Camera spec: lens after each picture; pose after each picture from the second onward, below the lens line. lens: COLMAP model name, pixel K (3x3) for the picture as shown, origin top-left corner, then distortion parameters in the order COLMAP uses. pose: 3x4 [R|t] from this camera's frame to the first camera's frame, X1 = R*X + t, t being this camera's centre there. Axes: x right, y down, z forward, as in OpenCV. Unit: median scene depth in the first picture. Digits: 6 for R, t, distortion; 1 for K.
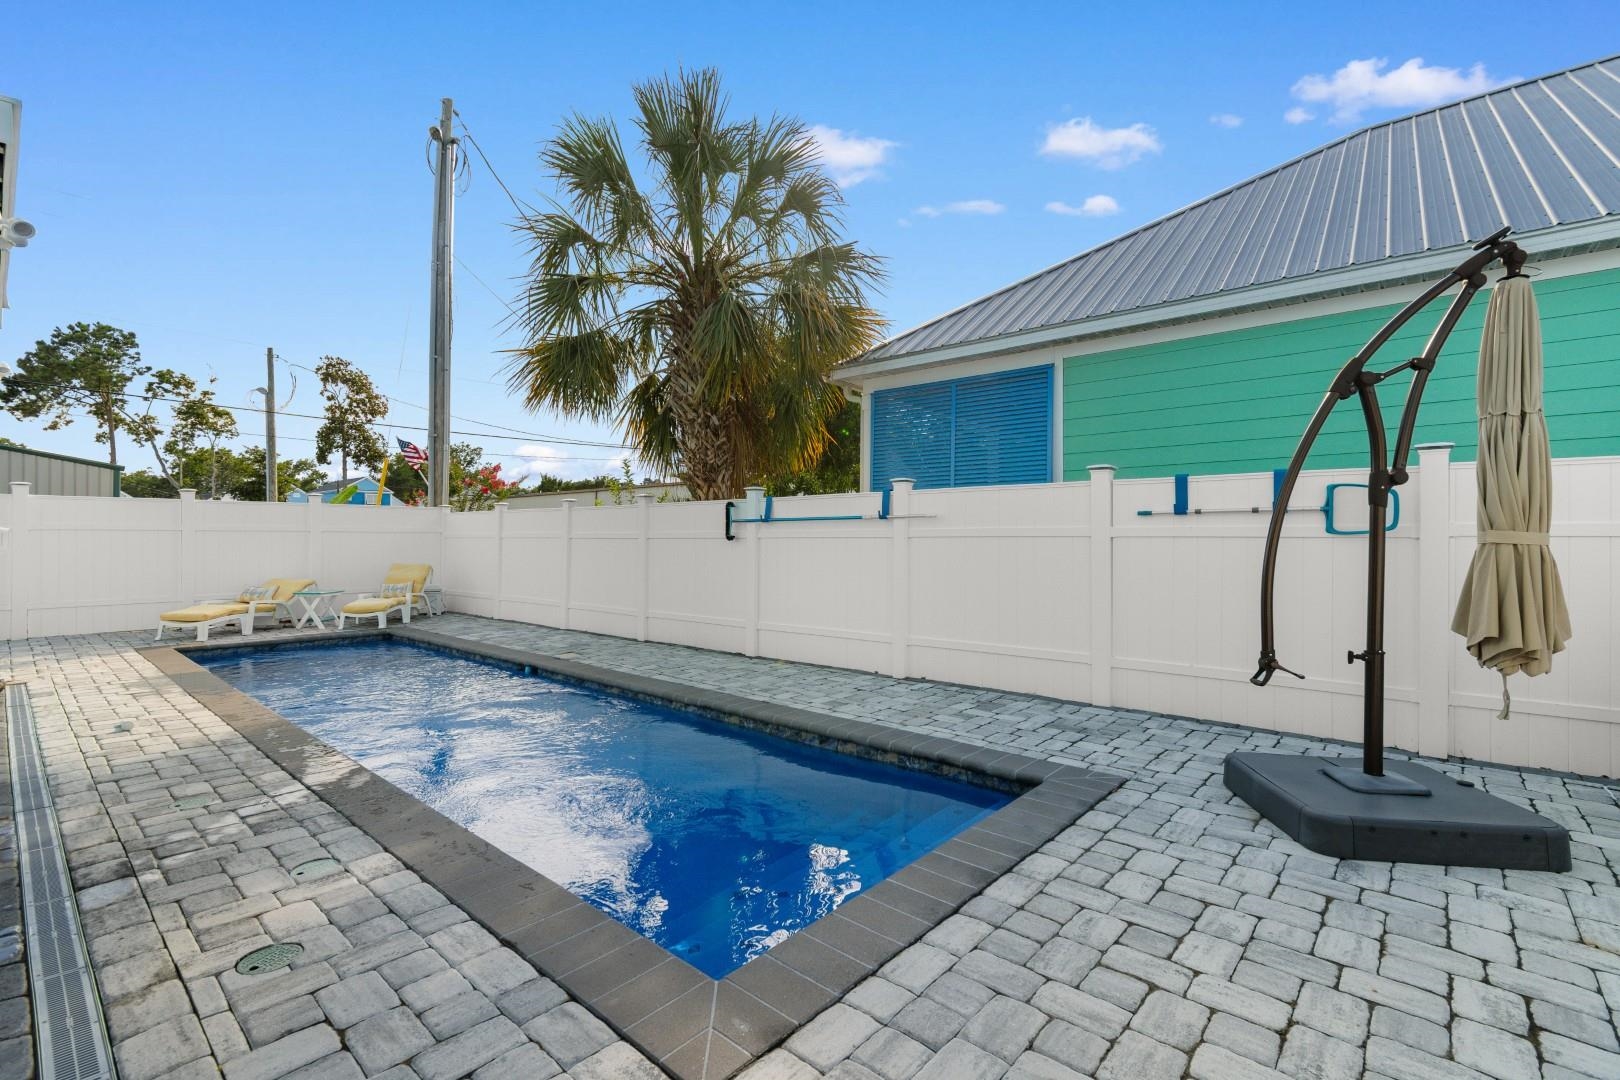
lens RADIAL K [[751.4, 0, 811.9], [0, 751.4, 526.1], [0, 0, 1]] dist [0.000758, 0.000424]
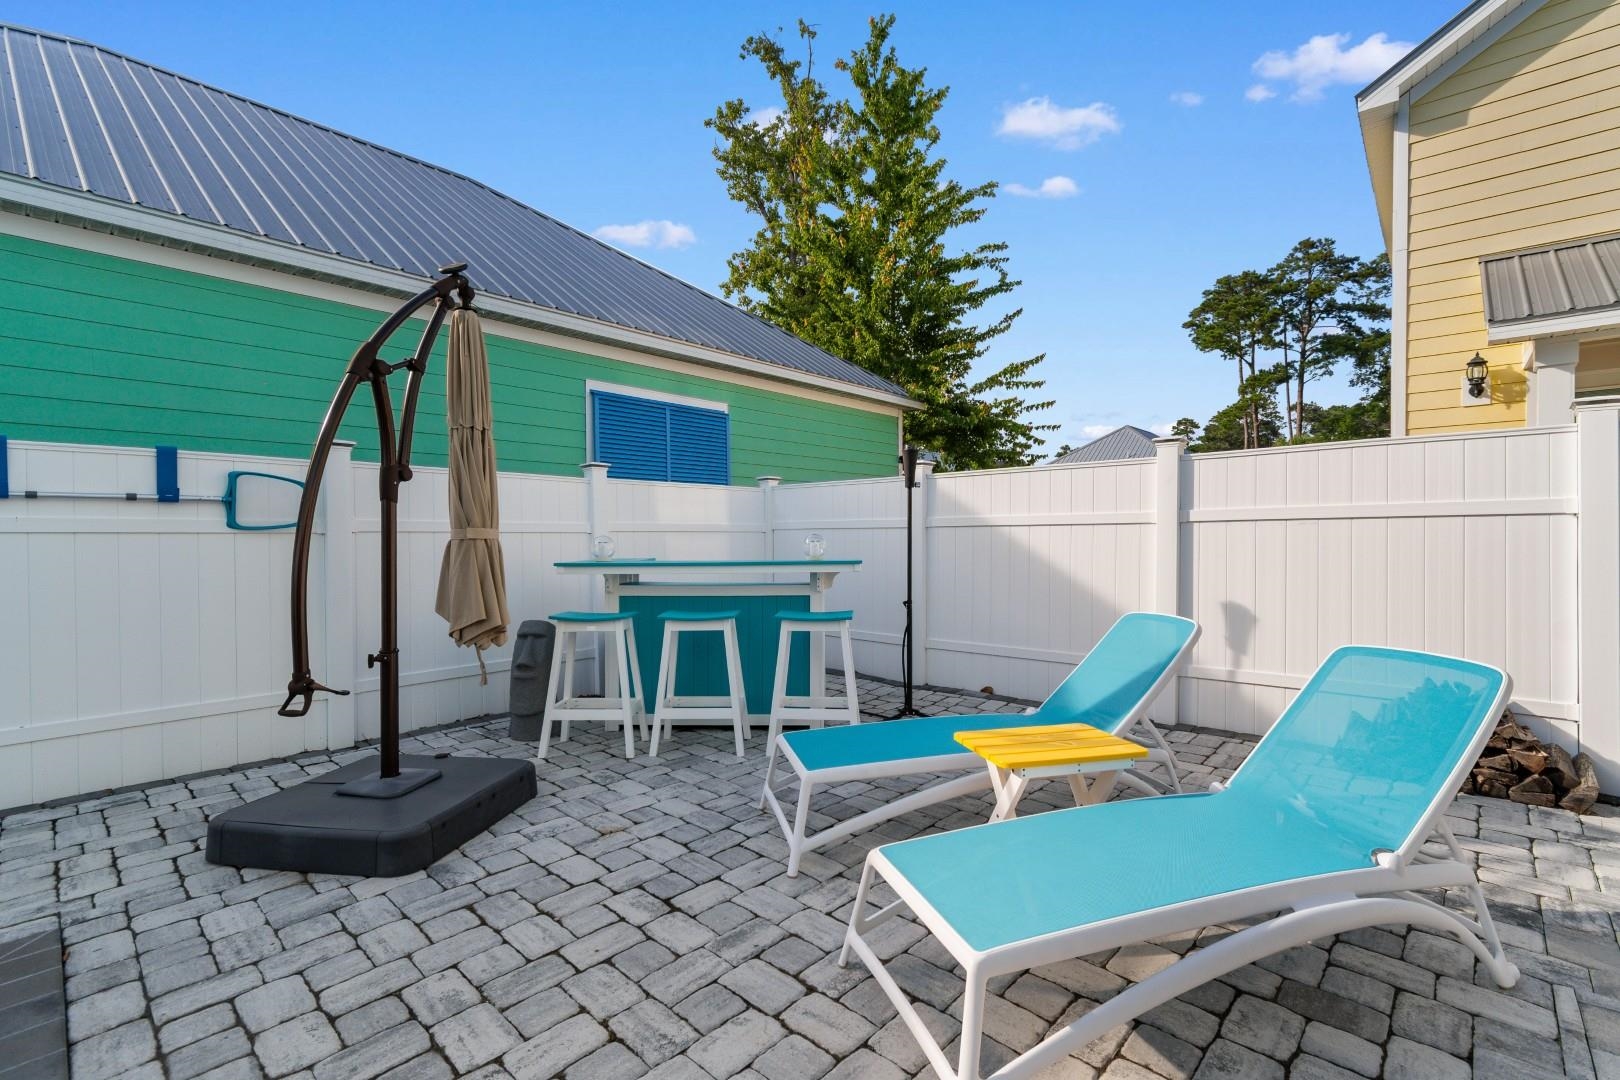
lens RADIAL K [[727.5, 0, 808.1], [0, 727.5, 541.2], [0, 0, 1]] dist [0.000121, -0.000504]
pose [[0.000458, -0.013199, 0.999913, -0.193946], [-0.014814, 0.999803, 0.013204, 0.004542], [-0.999890, -0.014818, 0.000263, 0.459839]]
